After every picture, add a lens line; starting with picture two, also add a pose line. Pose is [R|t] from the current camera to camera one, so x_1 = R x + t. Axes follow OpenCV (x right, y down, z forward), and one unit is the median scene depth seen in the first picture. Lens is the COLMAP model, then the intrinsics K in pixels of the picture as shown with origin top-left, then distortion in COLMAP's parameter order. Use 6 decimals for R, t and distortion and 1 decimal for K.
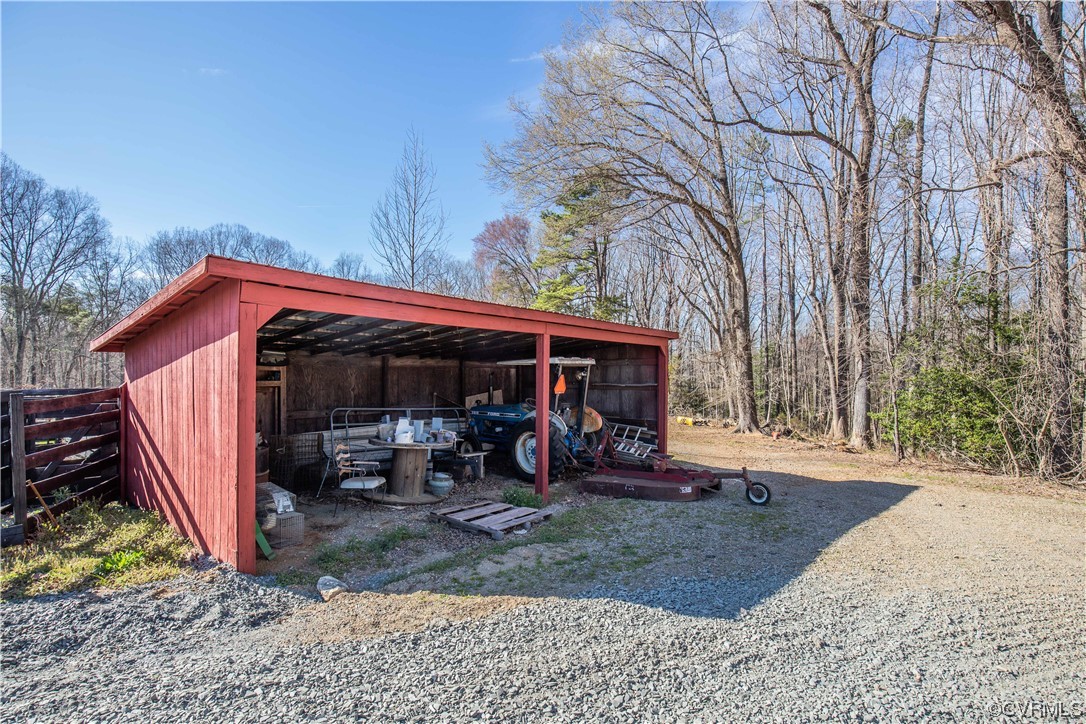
lens RADIAL K [[513.4, 0, 529.1], [0, 513.4, 364.5], [0, 0, 1]] dist [-0.045411, 0.011746]
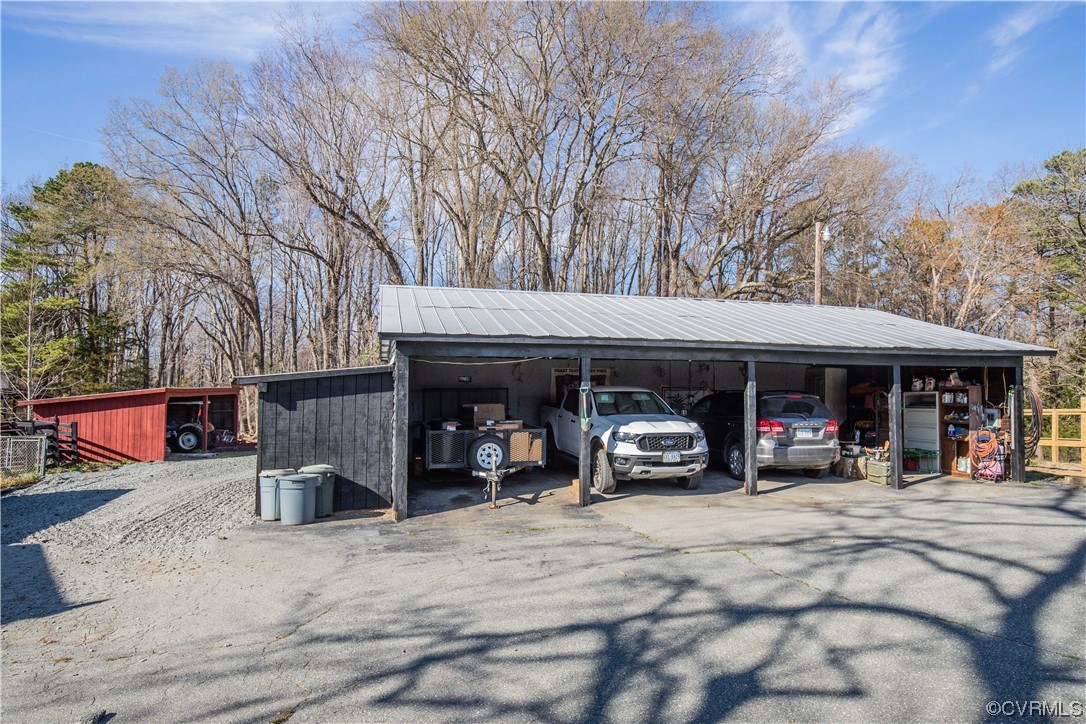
lens RADIAL K [[663.9, 0, 543.0], [0, 663.9, 362.0], [0, 0, 1]] dist [0.048907, 0.000137]
pose [[0.670890, 0.023160, 0.741195, -0.449668], [-0.016330, 0.999731, -0.016458, -0.065029], [-0.741377, -0.001062, 0.671088, -0.873366]]
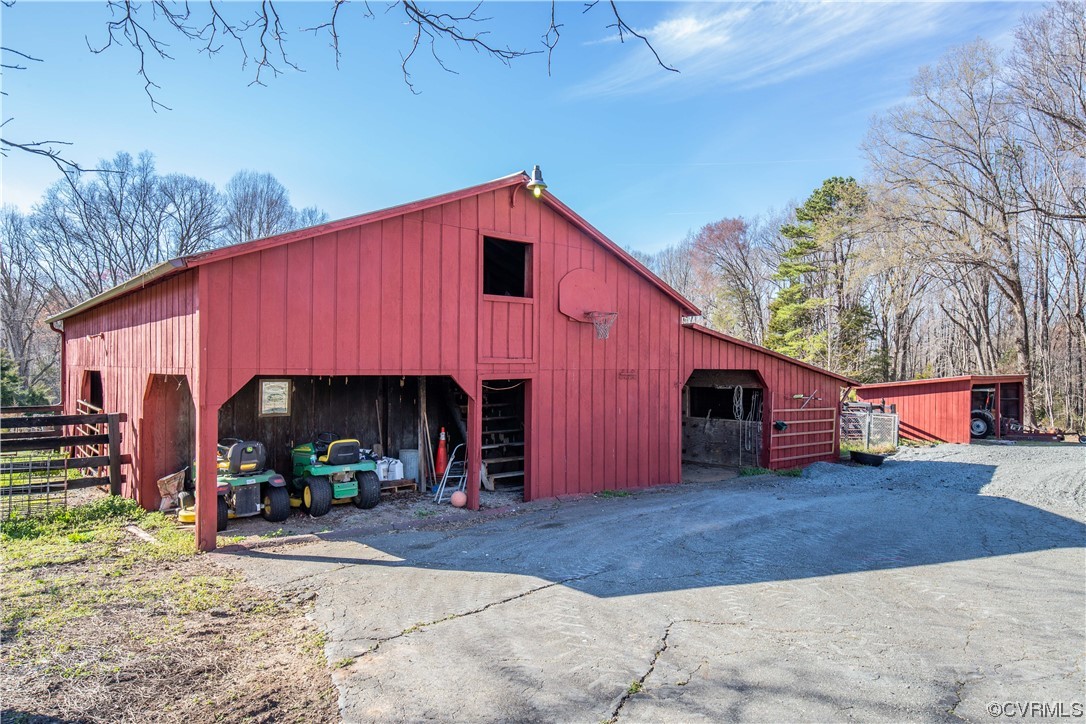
lens RADIAL K [[677.2, 0, 543.0], [0, 677.2, 362.0], [0, 0, 1]] dist [0.000965, 0.000555]
pose [[0.991276, -0.010394, -0.131388, -0.598849], [0.011098, 0.999928, 0.004627, -0.067345], [0.131331, -0.006045, 0.991320, -0.932149]]
